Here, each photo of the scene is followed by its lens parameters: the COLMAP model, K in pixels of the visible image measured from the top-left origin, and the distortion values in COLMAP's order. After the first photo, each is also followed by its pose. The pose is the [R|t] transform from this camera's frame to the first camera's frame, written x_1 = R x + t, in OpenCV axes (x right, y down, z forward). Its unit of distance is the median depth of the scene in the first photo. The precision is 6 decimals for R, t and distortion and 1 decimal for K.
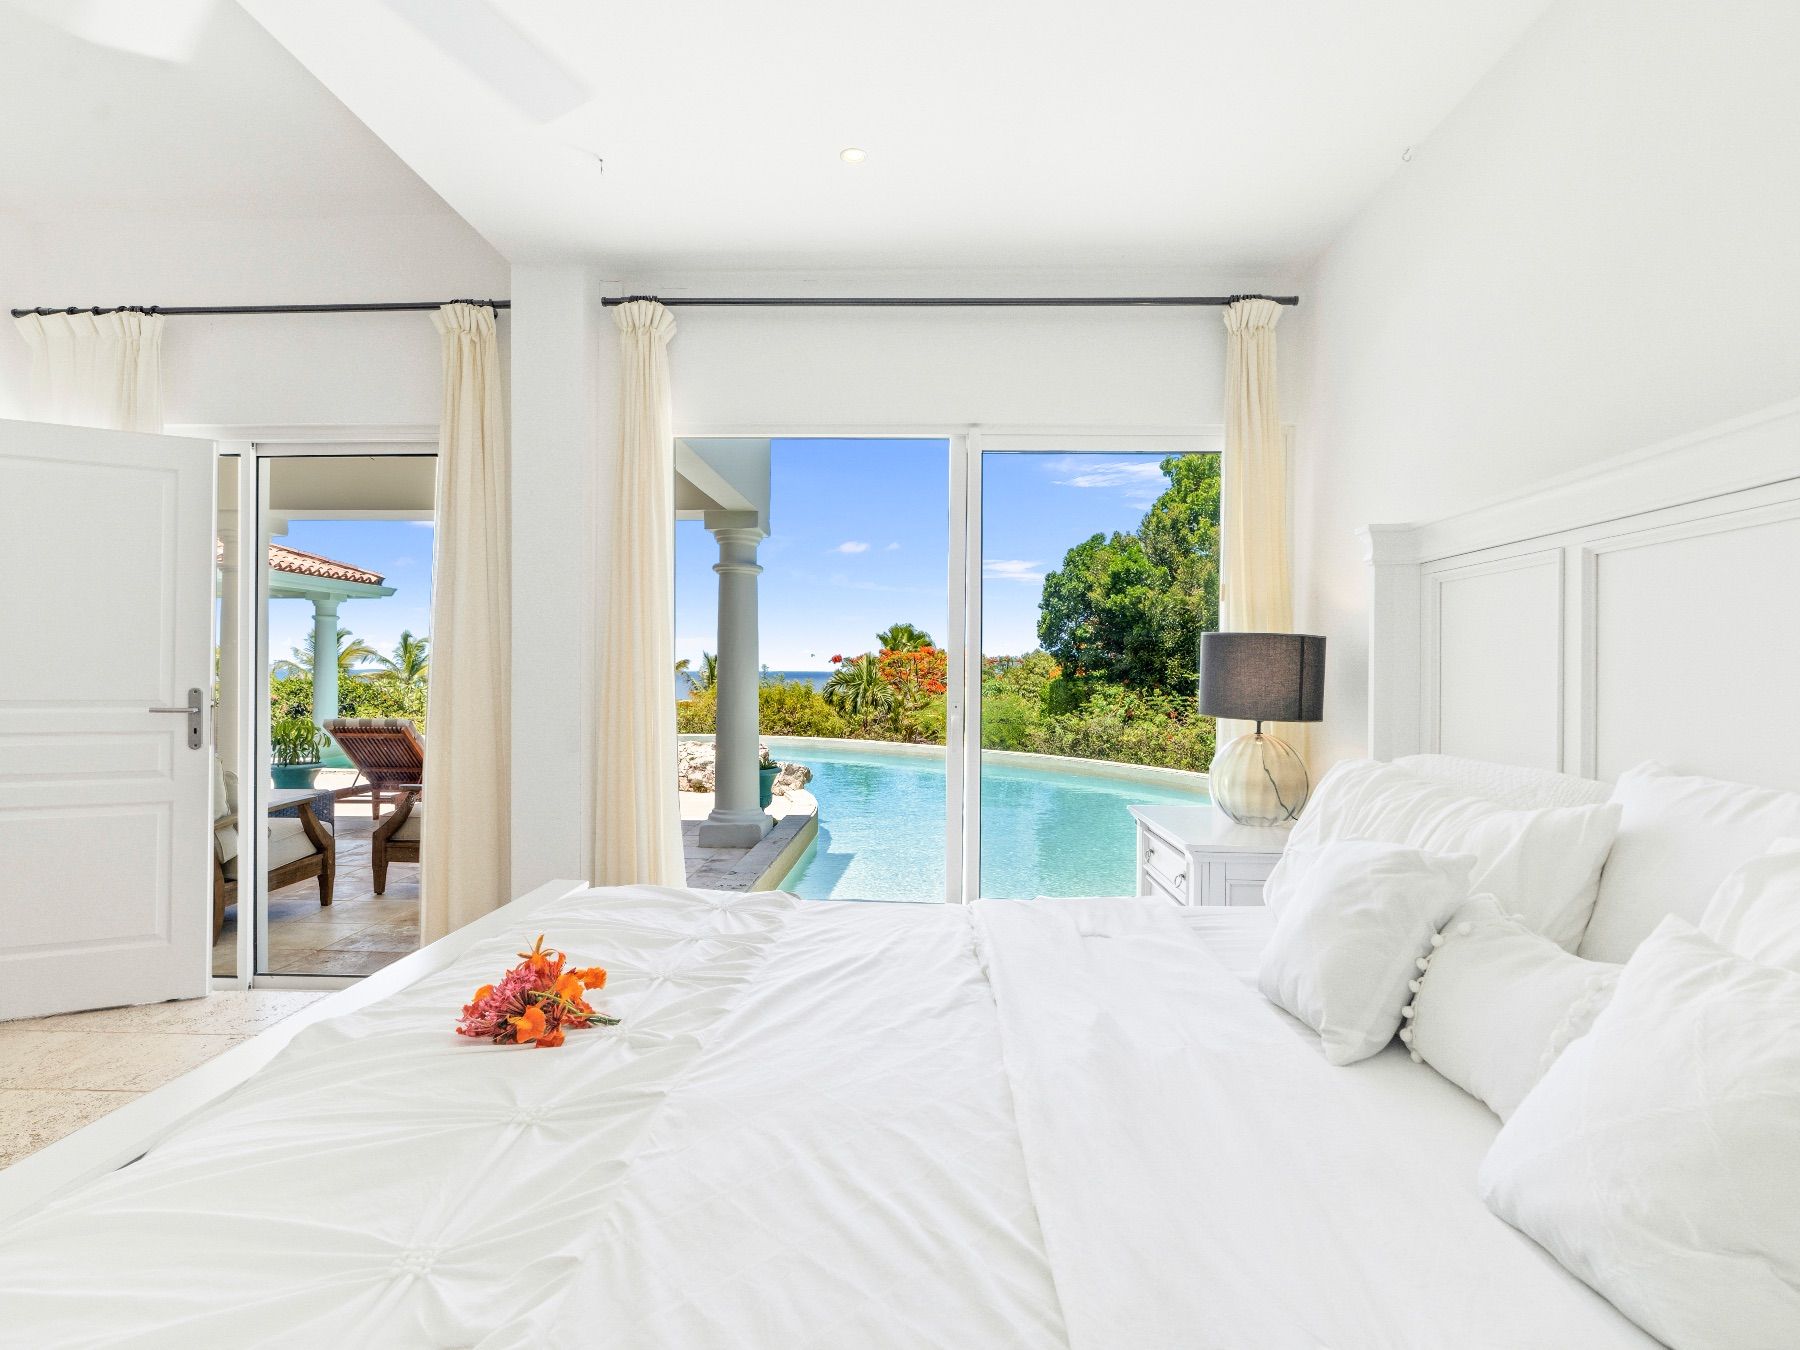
lens RADIAL K [[912.6, 0, 896.6], [0, 912.6, 660.7], [0, 0, 1]] dist [-0.000579, 0.002206]
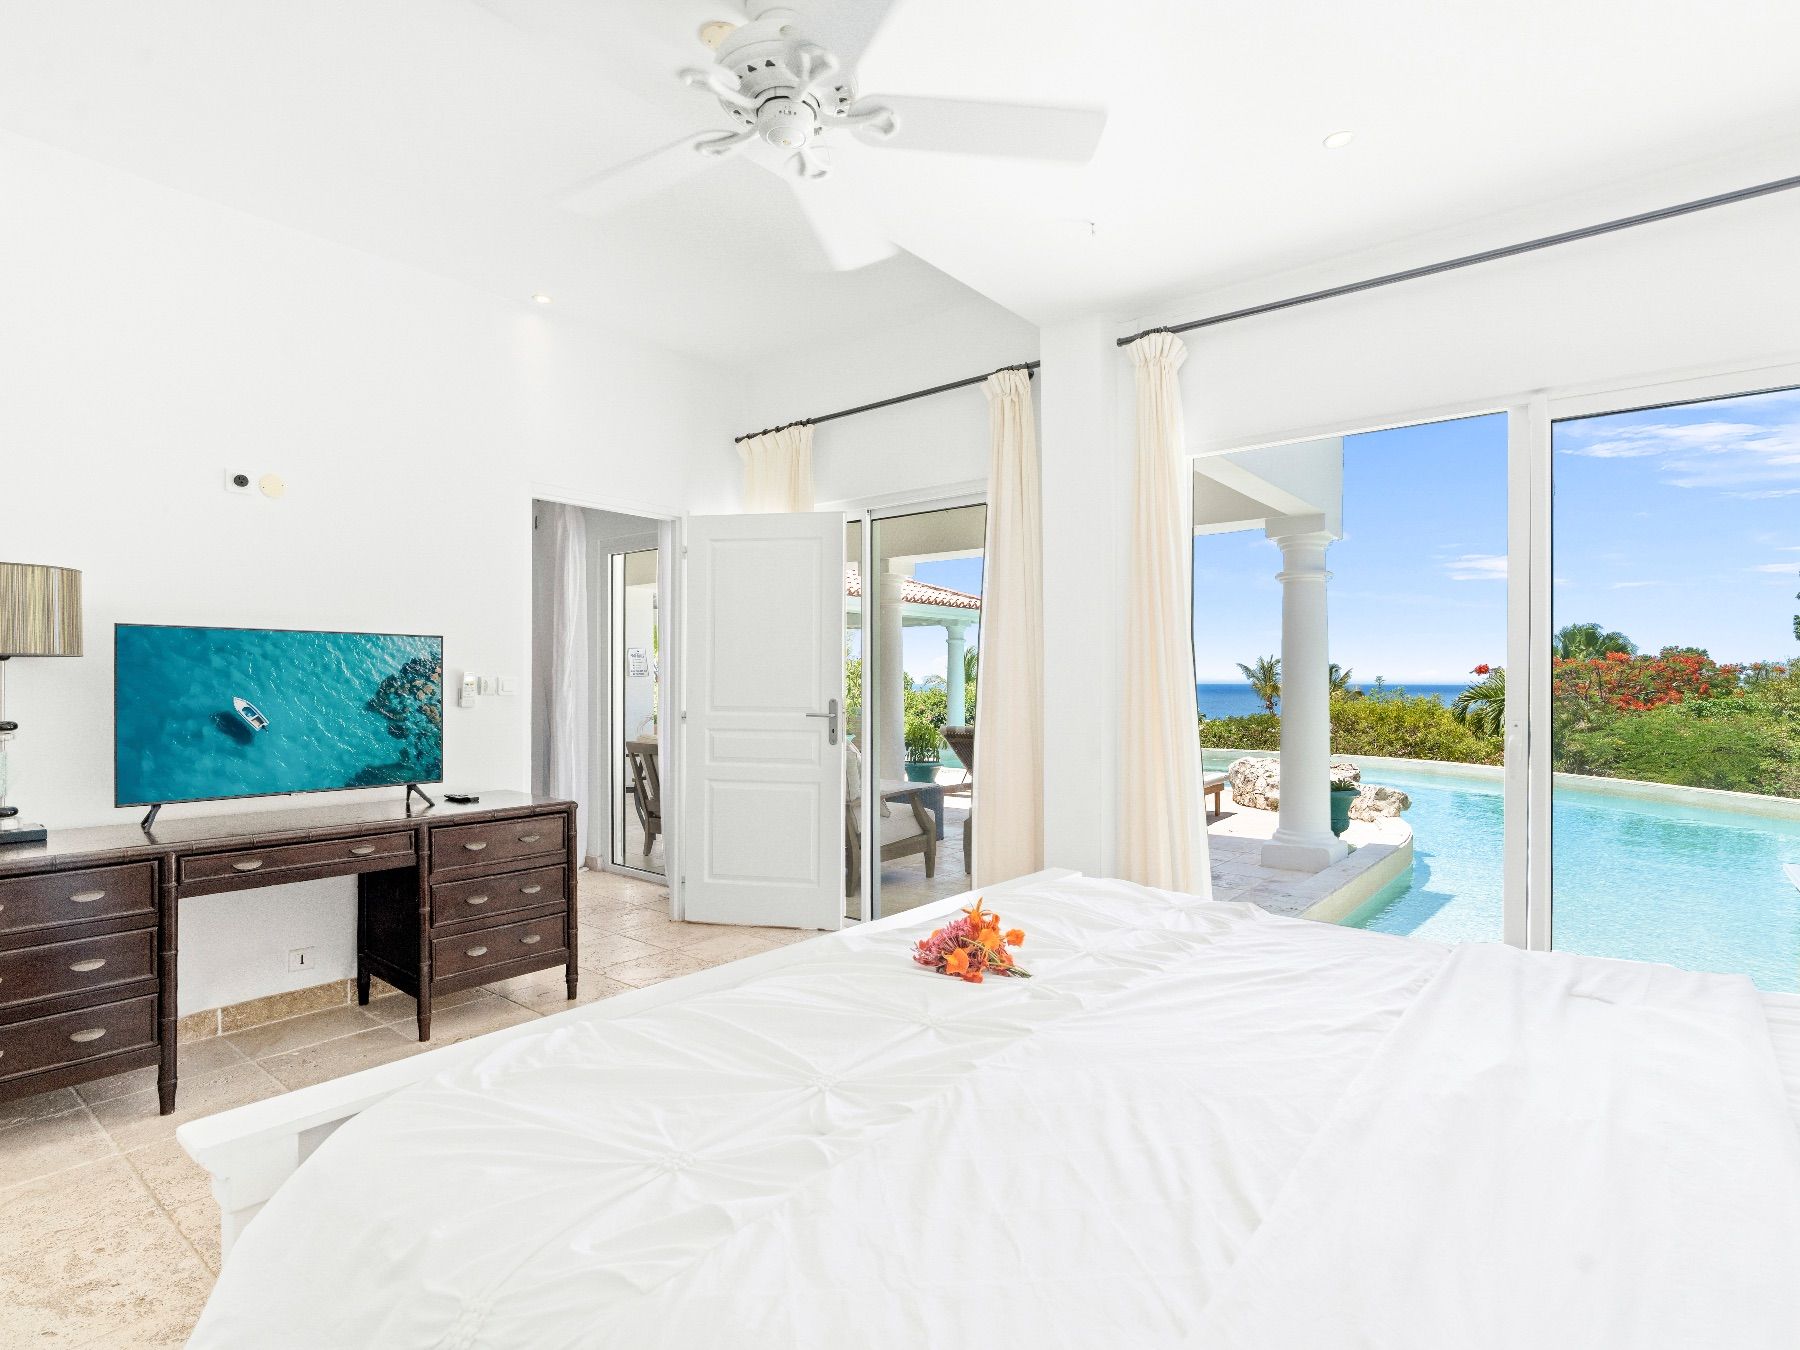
lens RADIAL K [[918.8, 0, 900.0], [0, 918.8, 675.0], [0, 0, 1]] dist [0.001291, 0.000751]
pose [[0.808405, -0.010188, -0.588538, 0.103866], [0.010365, 0.999942, -0.003073, 0.000025], [0.588535, -0.003616, 0.808464, -0.030363]]
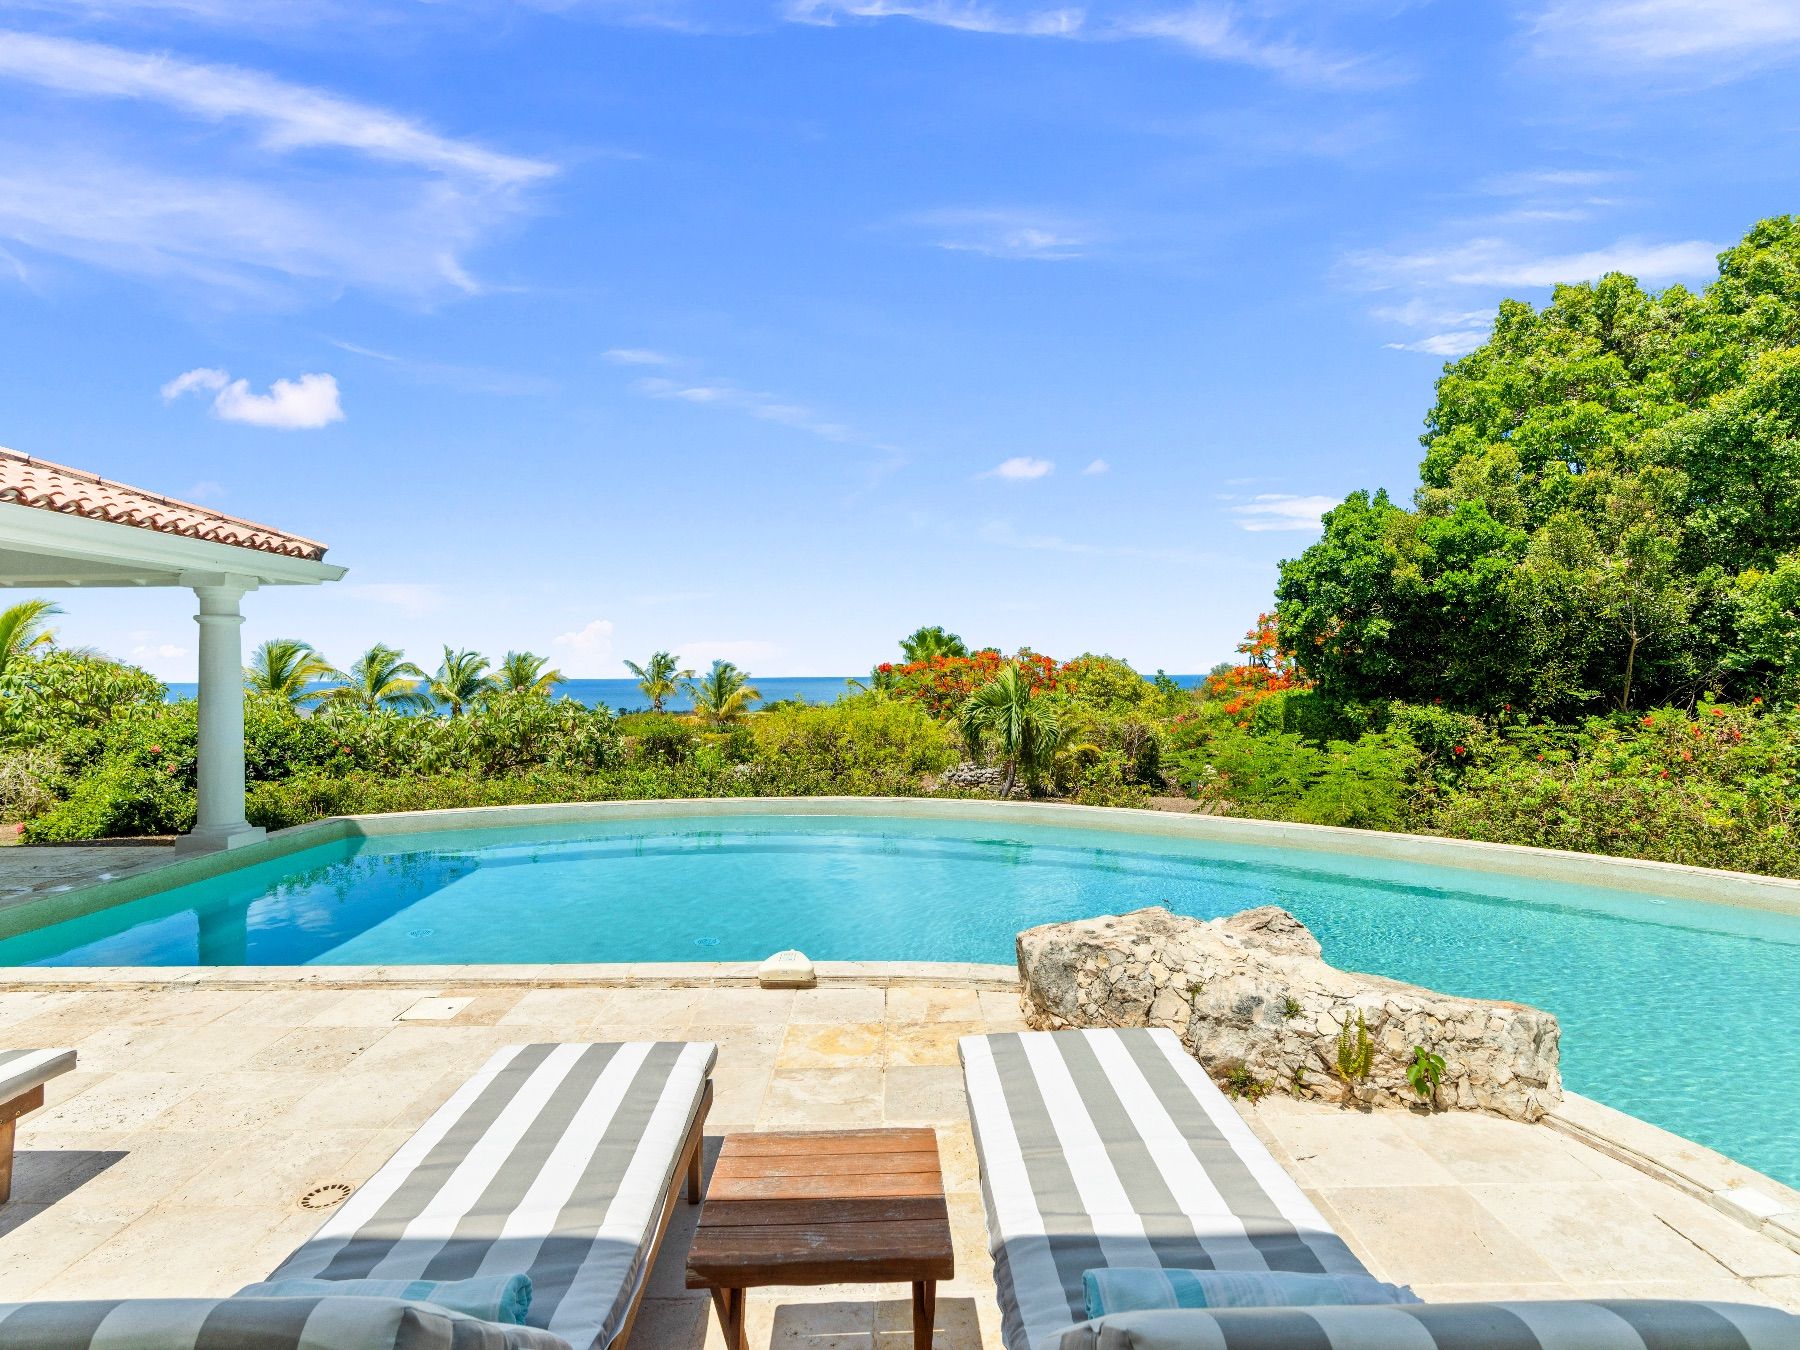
lens RADIAL K [[924.1, 0, 892.6], [0, 924.1, 640.4], [0, 0, 1]] dist [0.000663, 0.000944]
pose [[0.999787, -0.013958, 0.015180, -1.467952], [0.014381, 0.999502, -0.028100, -0.078721], [-0.014780, 0.028313, 0.999490, 2.834420]]
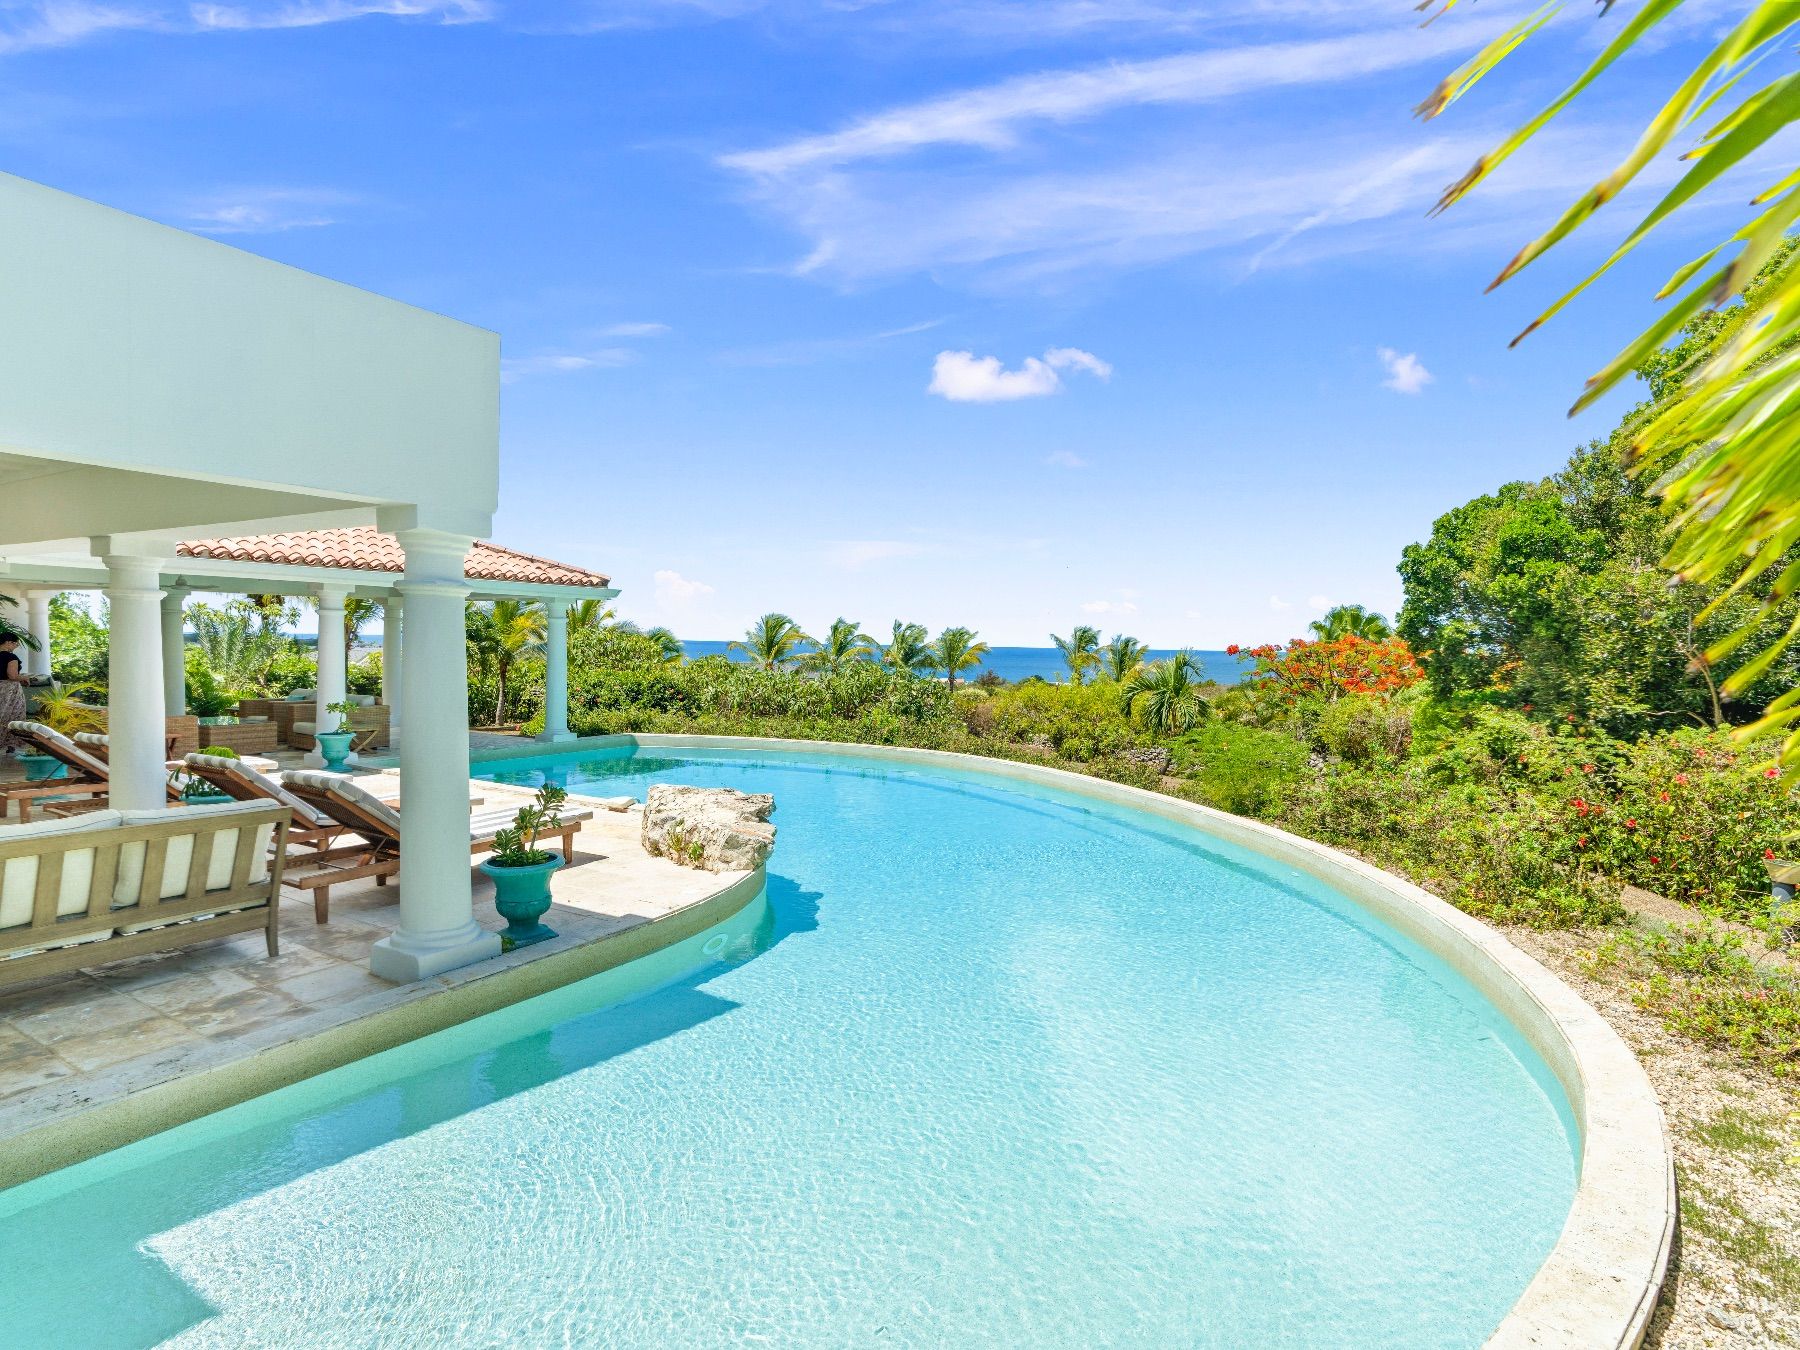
lens RADIAL K [[924.1, 0, 892.6], [0, 924.1, 640.4], [0, 0, 1]] dist [0.000663, 0.000944]
pose [[0.873138, 0.008774, -0.487394, 1.499278], [-0.008764, 0.999959, 0.002301, -0.192793], [0.487395, 0.002263, 0.873179, 1.741348]]
